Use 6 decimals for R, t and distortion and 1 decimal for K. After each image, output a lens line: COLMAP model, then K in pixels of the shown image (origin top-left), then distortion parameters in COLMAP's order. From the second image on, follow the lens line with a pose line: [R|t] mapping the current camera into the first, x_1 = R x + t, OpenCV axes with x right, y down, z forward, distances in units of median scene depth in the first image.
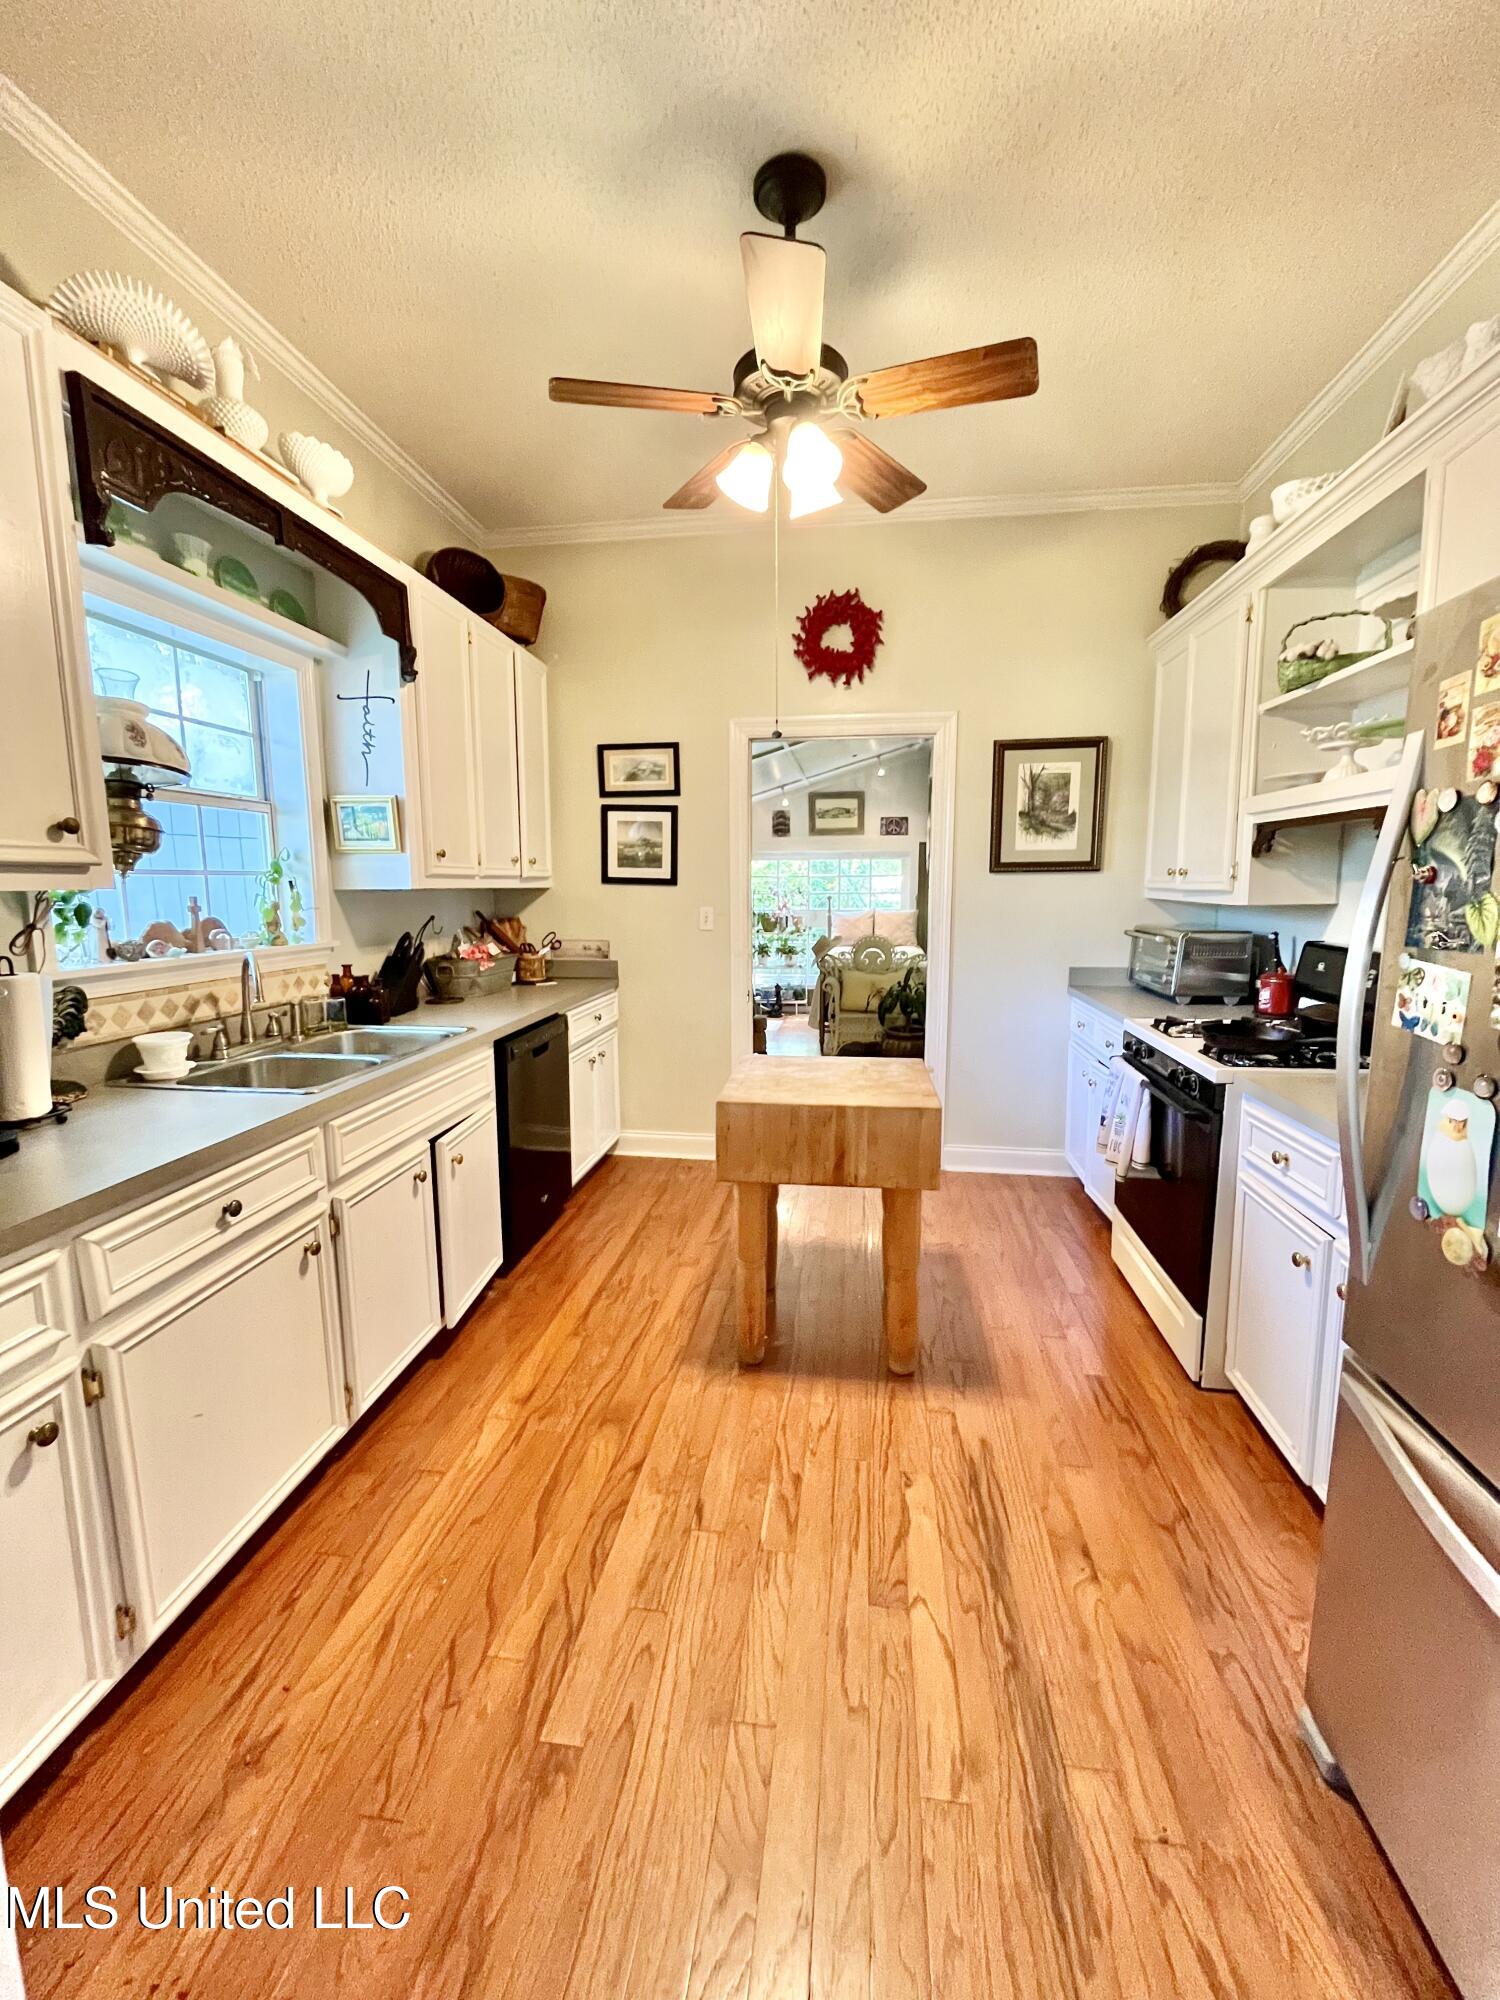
lens RADIAL K [[805.7, 0, 753.9], [0, 805.7, 990.0], [0, 0, 1]] dist [-0.000135, -0.000096]
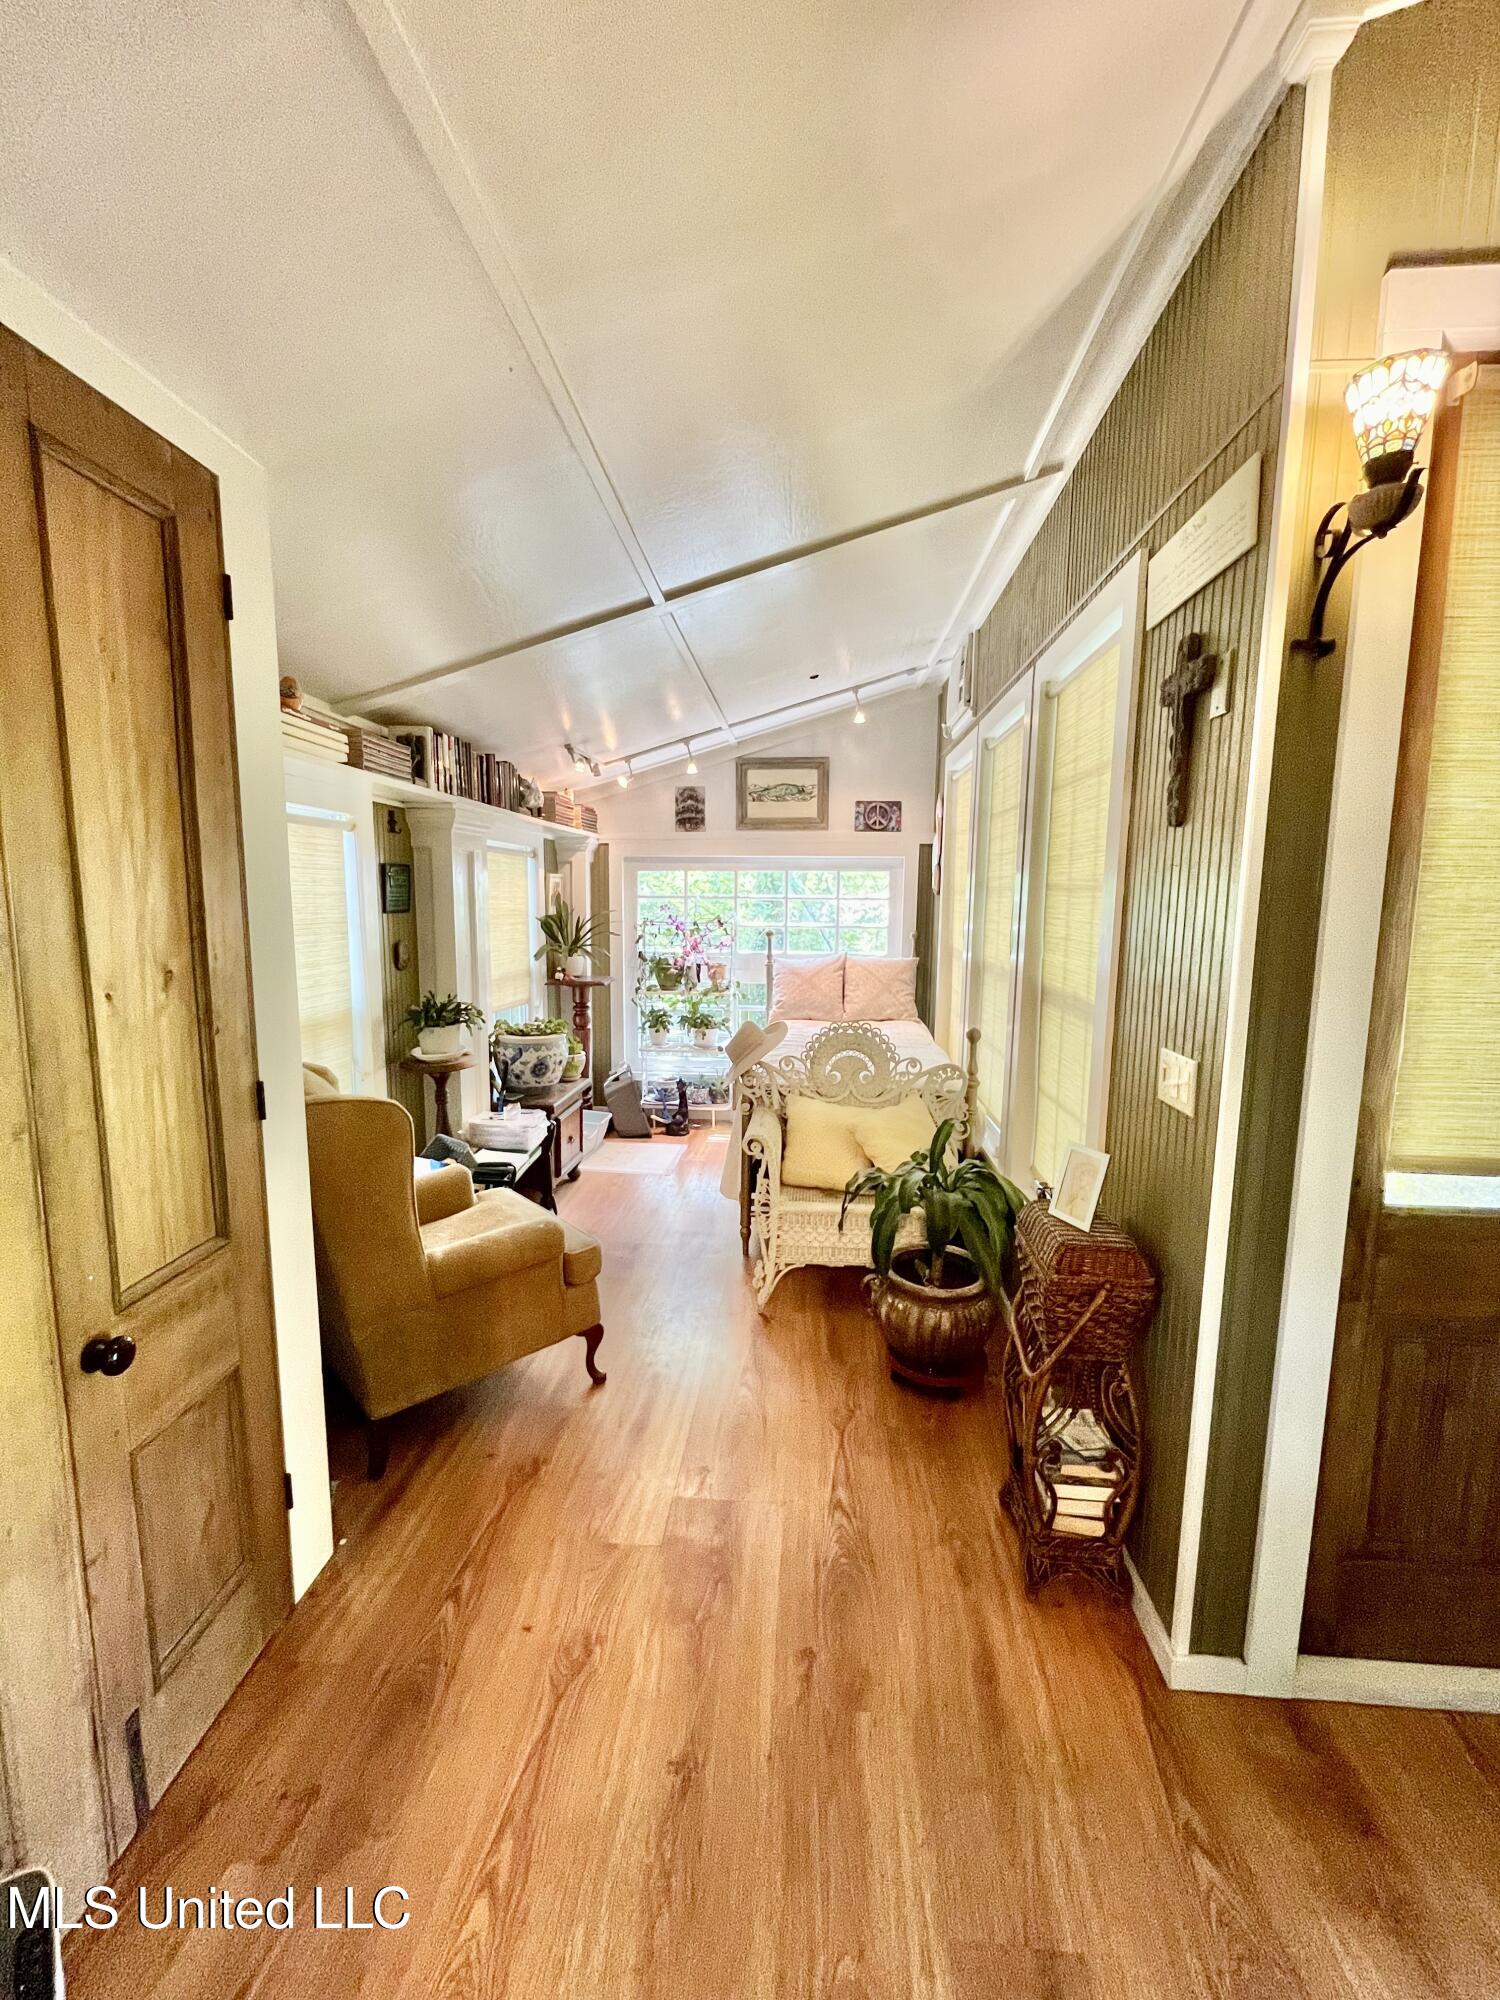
lens RADIAL K [[805.7, 0, 753.9], [0, 805.7, 990.0], [0, 0, 1]] dist [-0.000135, -0.000096]
pose [[0.998285, 0.007606, 0.058047, 0.048199], [-0.007201, 0.999948, -0.007180, -0.069347], [-0.058099, 0.006750, 0.998288, 0.407879]]
